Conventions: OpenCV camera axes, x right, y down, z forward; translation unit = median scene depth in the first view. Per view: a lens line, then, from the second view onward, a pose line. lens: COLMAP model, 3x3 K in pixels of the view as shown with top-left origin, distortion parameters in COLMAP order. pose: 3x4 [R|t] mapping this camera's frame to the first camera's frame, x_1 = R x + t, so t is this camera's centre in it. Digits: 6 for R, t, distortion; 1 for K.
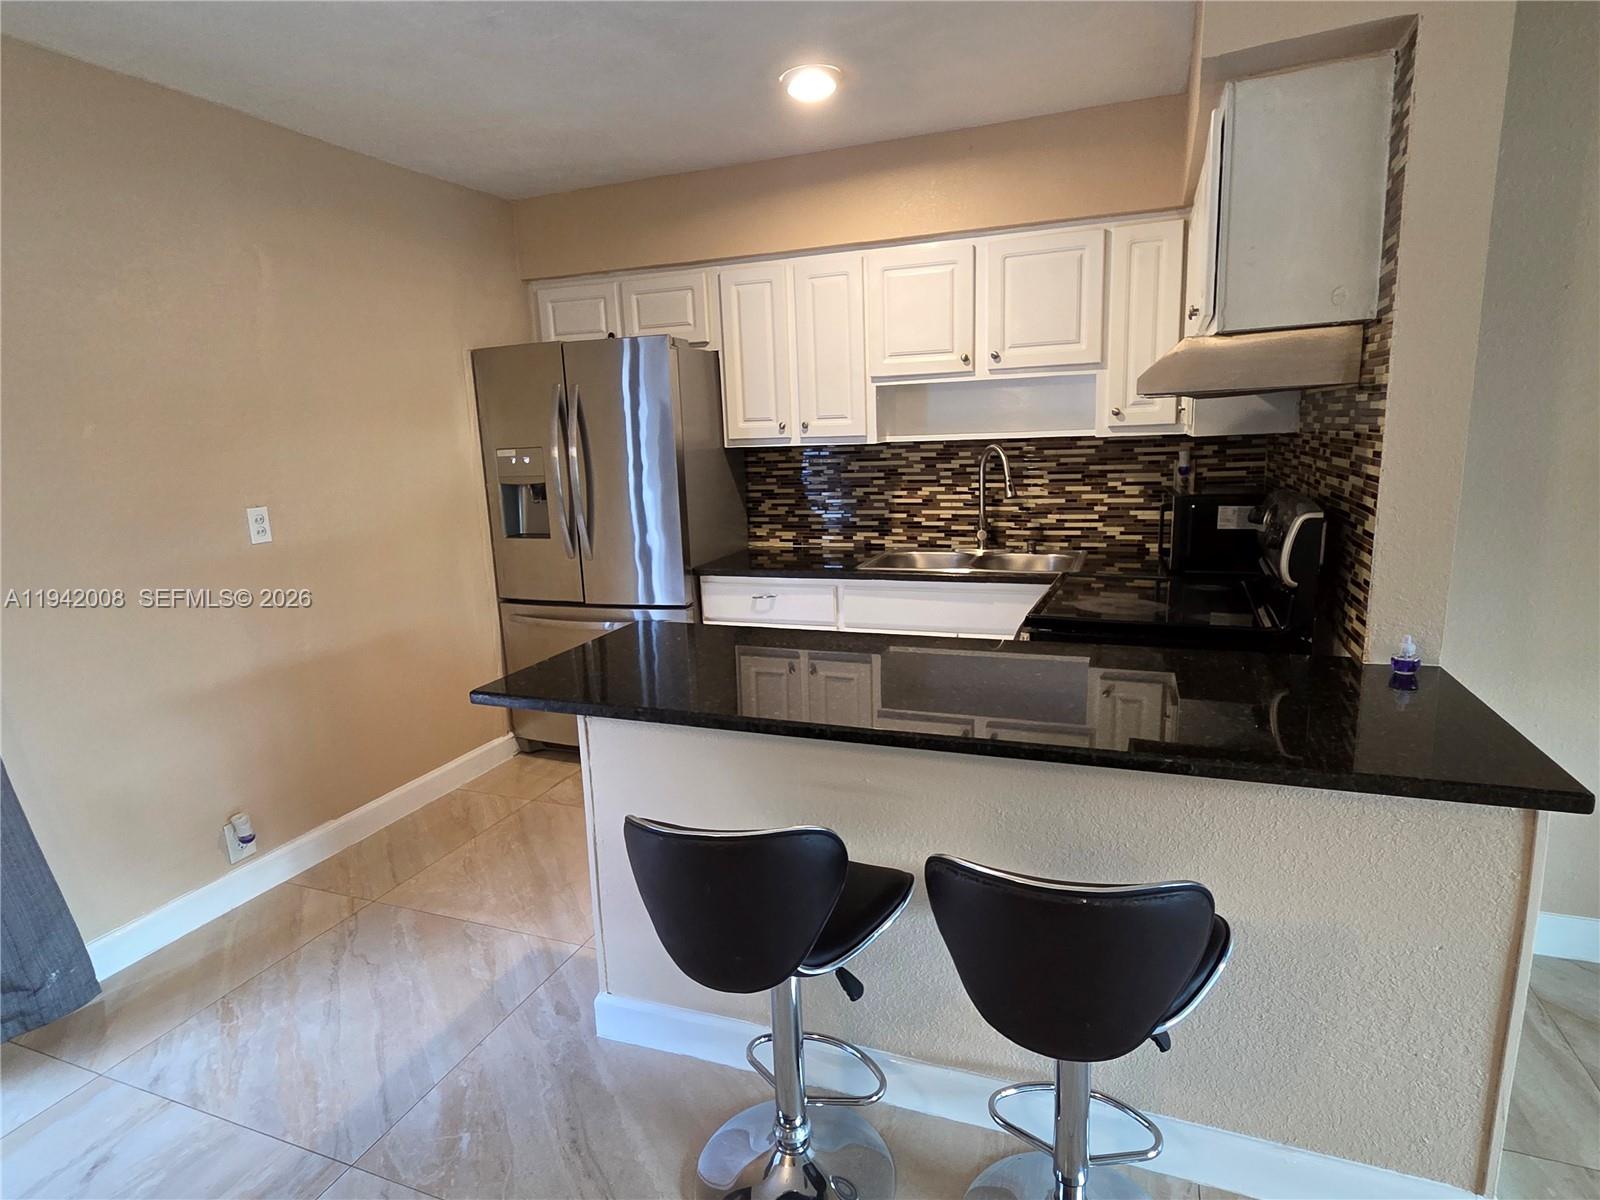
lens RADIAL K [[869.7, 0, 797.7], [0, 869.7, 602.4], [0, 0, 1]] dist [-0.005258, 0.003570]
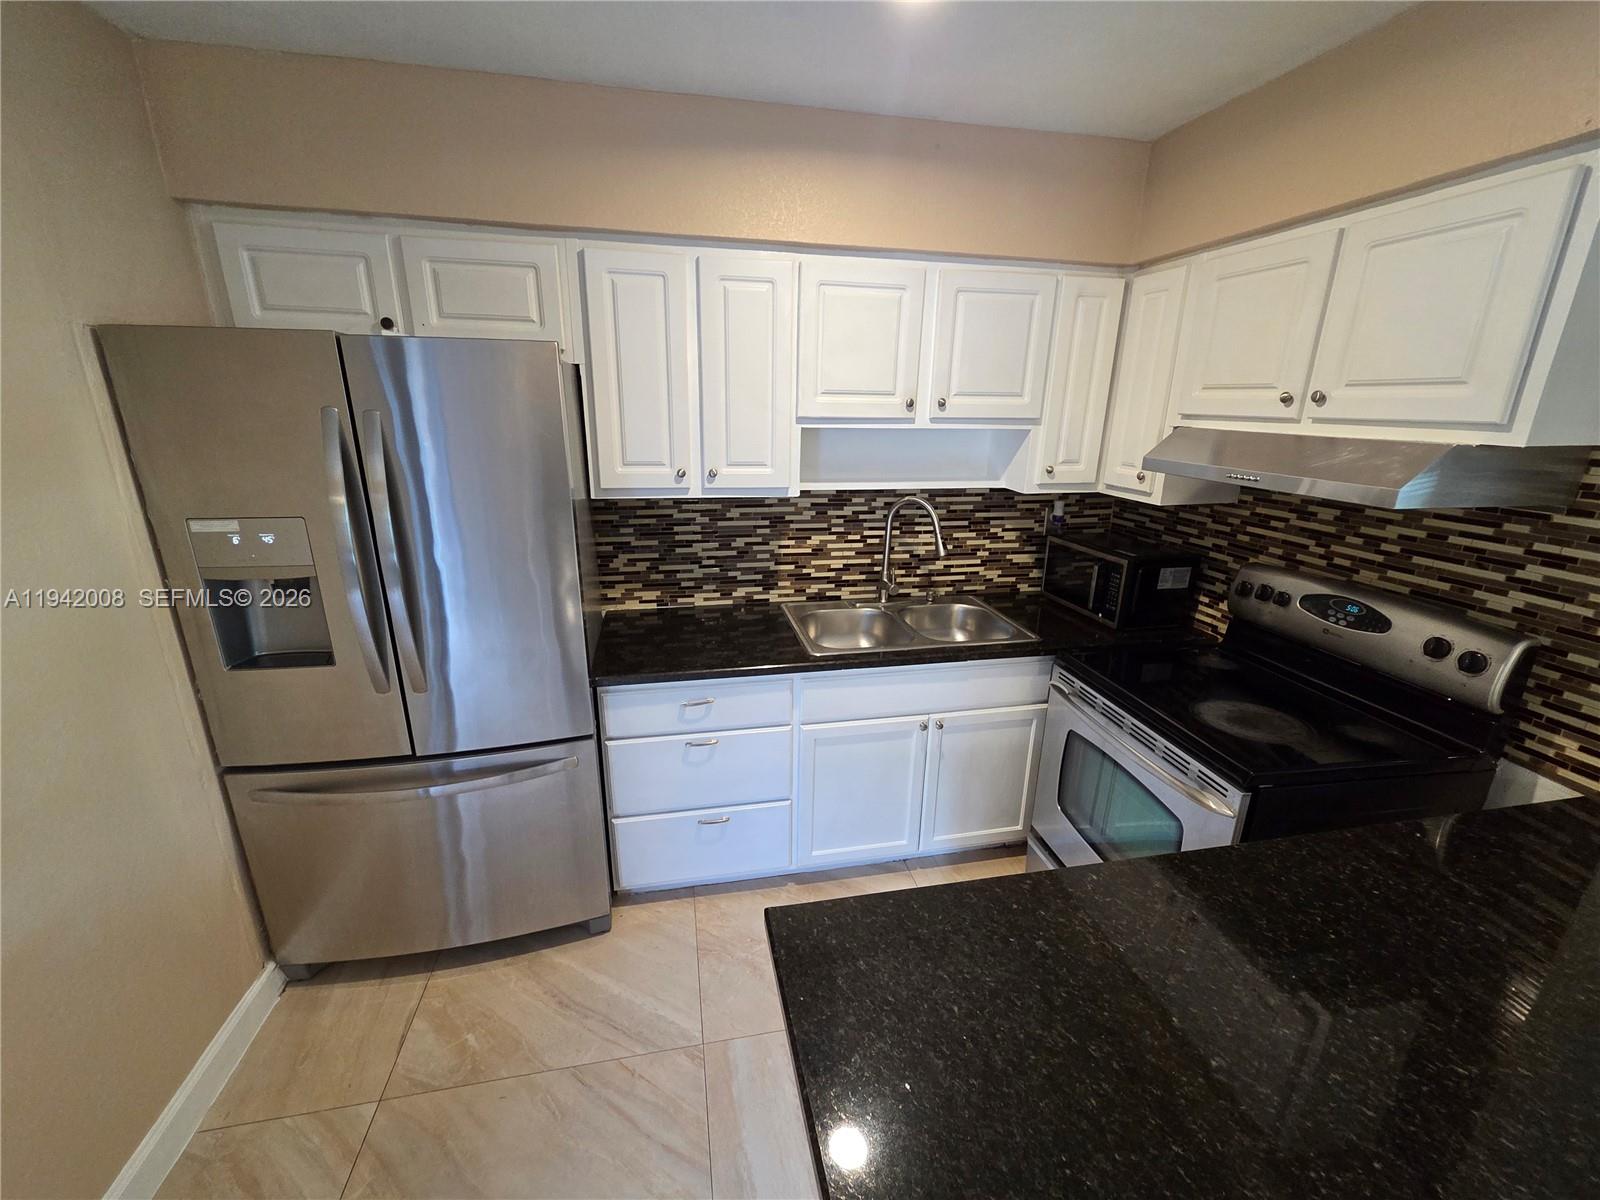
lens RADIAL K [[652.7, 0, 800.9], [0, 652.7, 601.9], [0, 0, 1]] dist [0.003055, -0.000625]
pose [[0.840863, -0.111154, 0.529711, -0.244756], [0.060371, 0.991839, 0.112293, -0.146613], [-0.537870, -0.062444, 0.840712, 0.443122]]
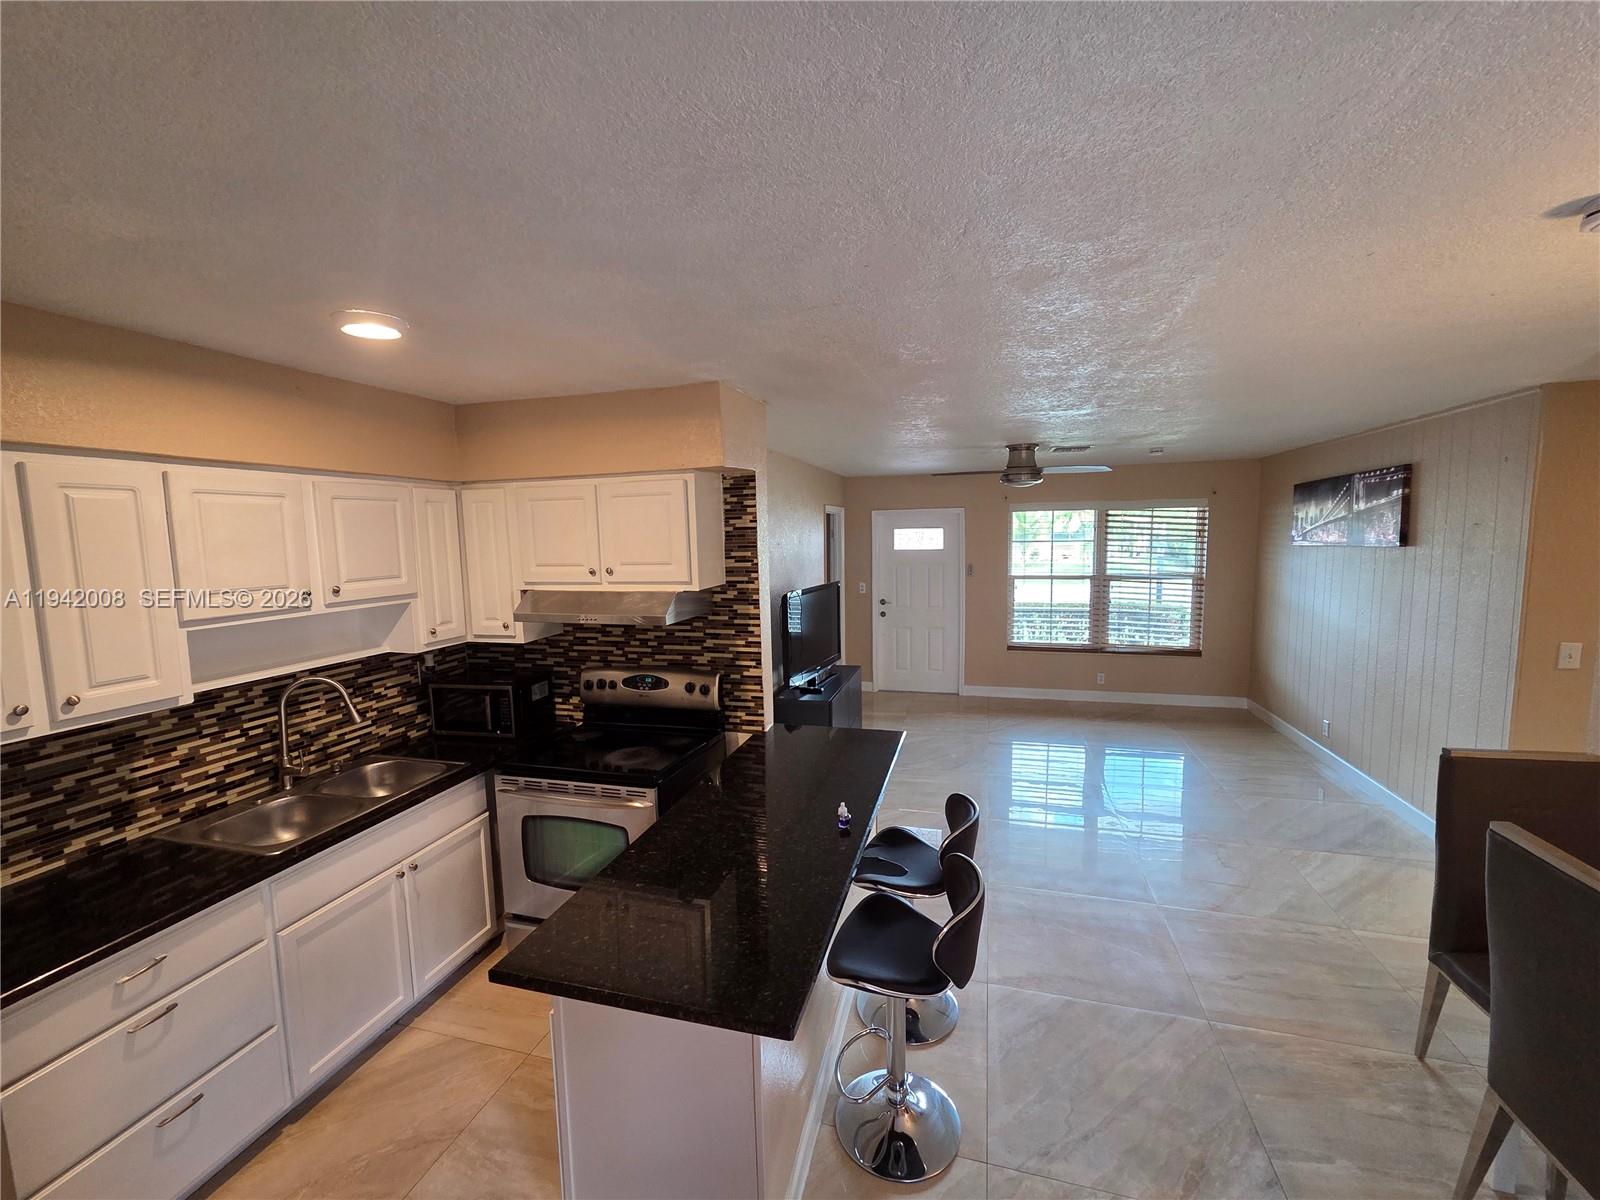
lens RADIAL K [[652.7, 0, 797.6], [0, 652.7, 600.7], [0, 0, 1]] dist [0.003055, -0.000625]
pose [[-0.090420, -0.065119, 0.993773, -0.515247], [0.222389, 0.971343, 0.083883, -0.192676], [-0.970756, 0.228589, -0.073347, 0.477191]]
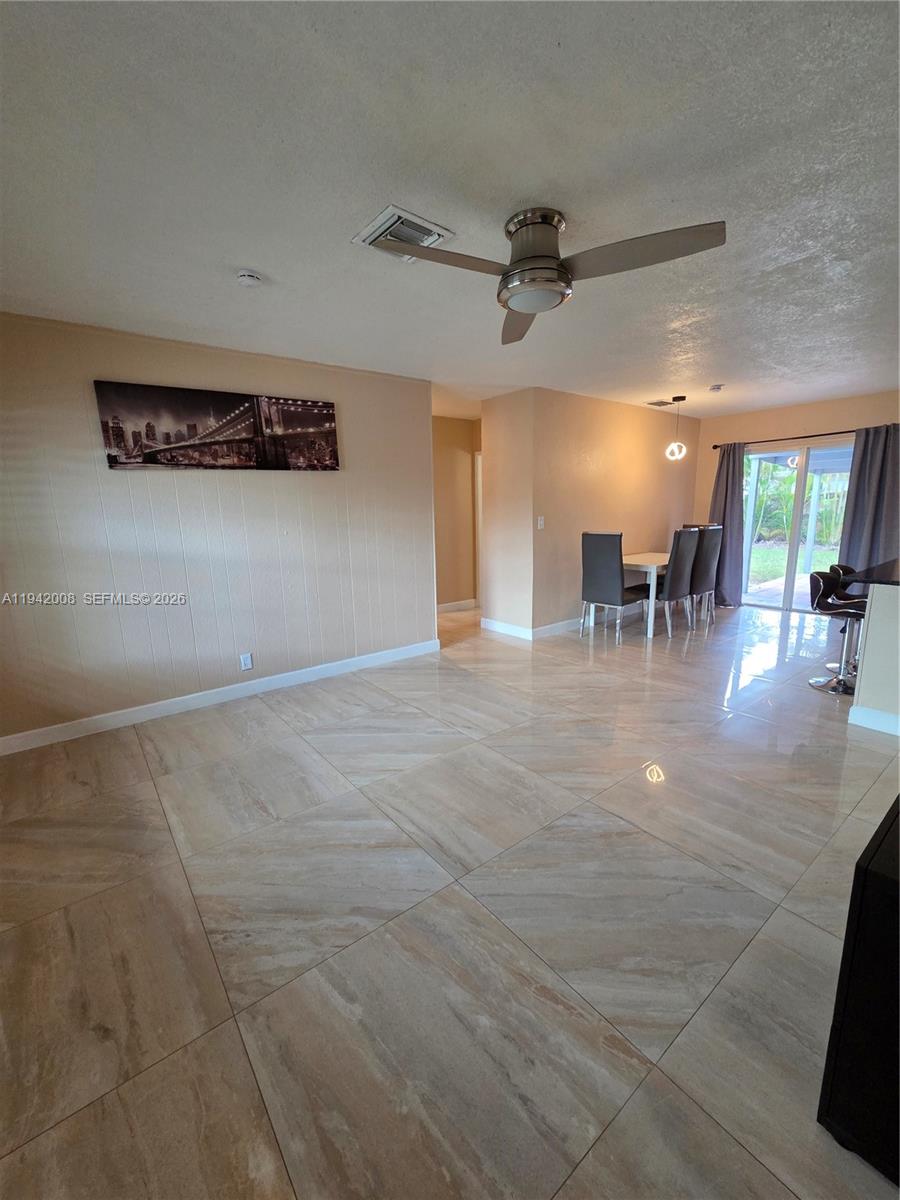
lens RADIAL K [[489.5, 0, 453.6], [0, 489.5, 603.2], [0, 0, 1]] dist [0.003055, -0.000625]
pose [[-0.511523, 0.214218, -0.832139, 0.857249], [-0.126727, 0.939028, 0.319634, -0.077099], [0.849873, 0.268954, -0.453187, 0.212329]]
